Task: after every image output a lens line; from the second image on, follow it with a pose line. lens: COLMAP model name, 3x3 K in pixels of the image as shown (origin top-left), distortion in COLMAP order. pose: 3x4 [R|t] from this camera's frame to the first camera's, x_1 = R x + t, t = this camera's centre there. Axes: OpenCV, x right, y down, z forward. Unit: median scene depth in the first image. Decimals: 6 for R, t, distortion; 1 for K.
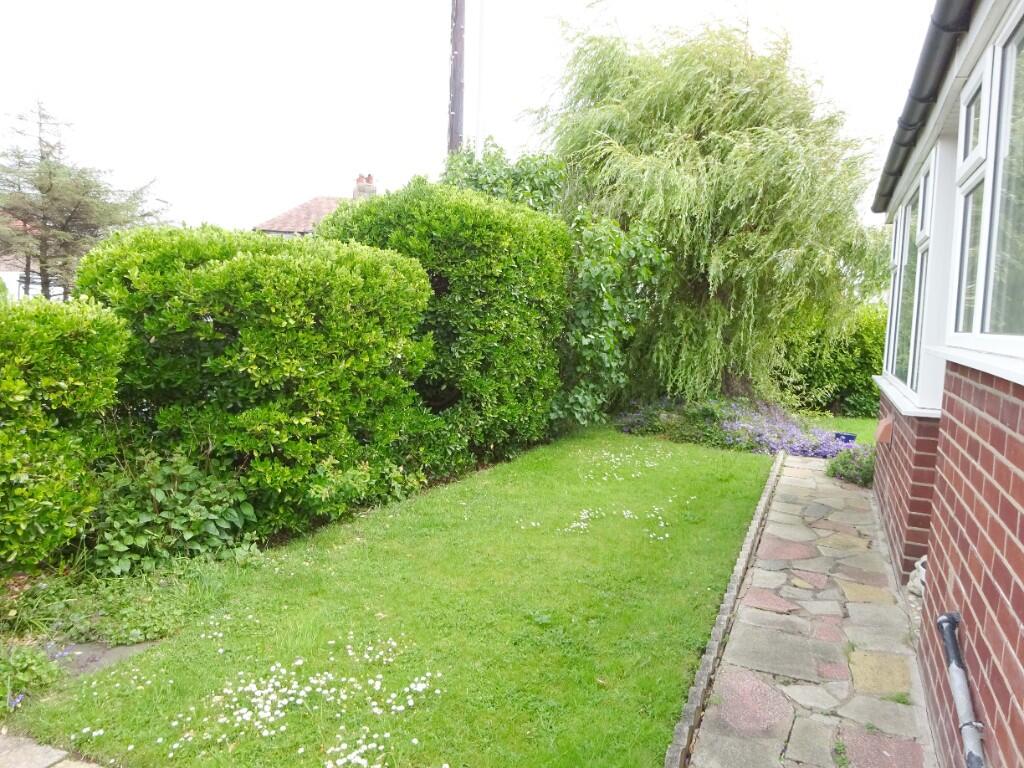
lens RADIAL K [[742.4, 0, 512.1], [0, 742.4, 380.1], [0, 0, 1]] dist [0.005429, -0.000219]
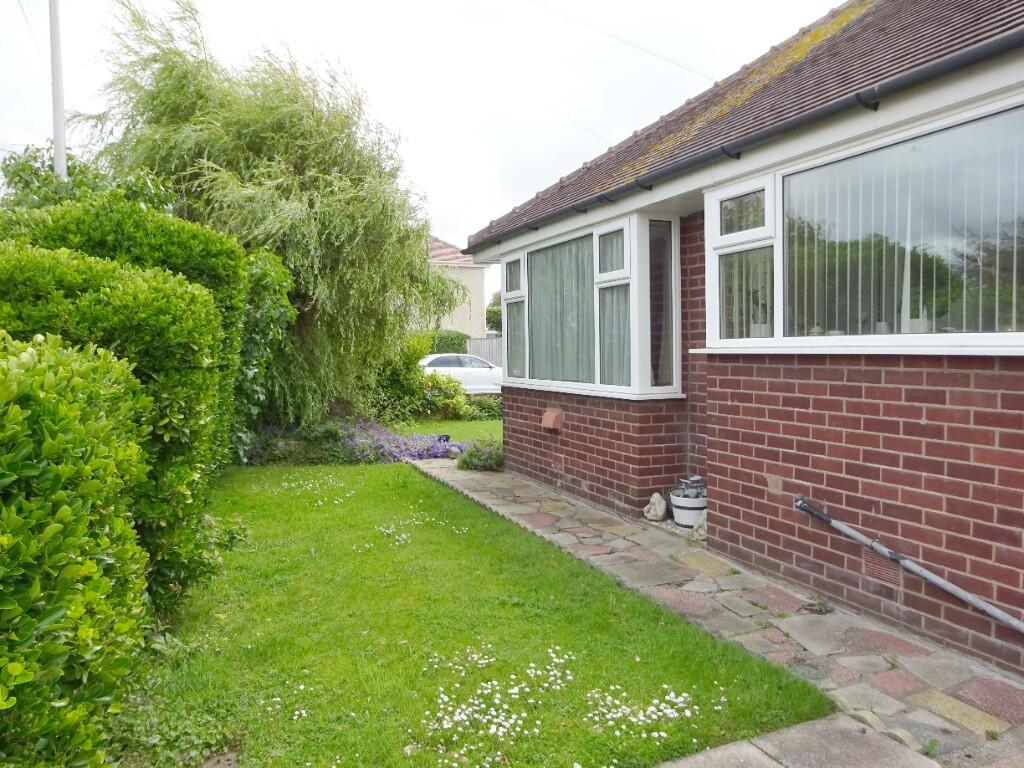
lens RADIAL K [[742.4, 0, 511.1], [0, 742.4, 385.3], [0, 0, 1]] dist [0.005429, -0.000219]
pose [[0.703254, -0.079267, 0.706506, -0.589033], [0.101006, 0.994824, 0.011074, -0.021121], [-0.703727, 0.063574, 0.707620, 0.124043]]
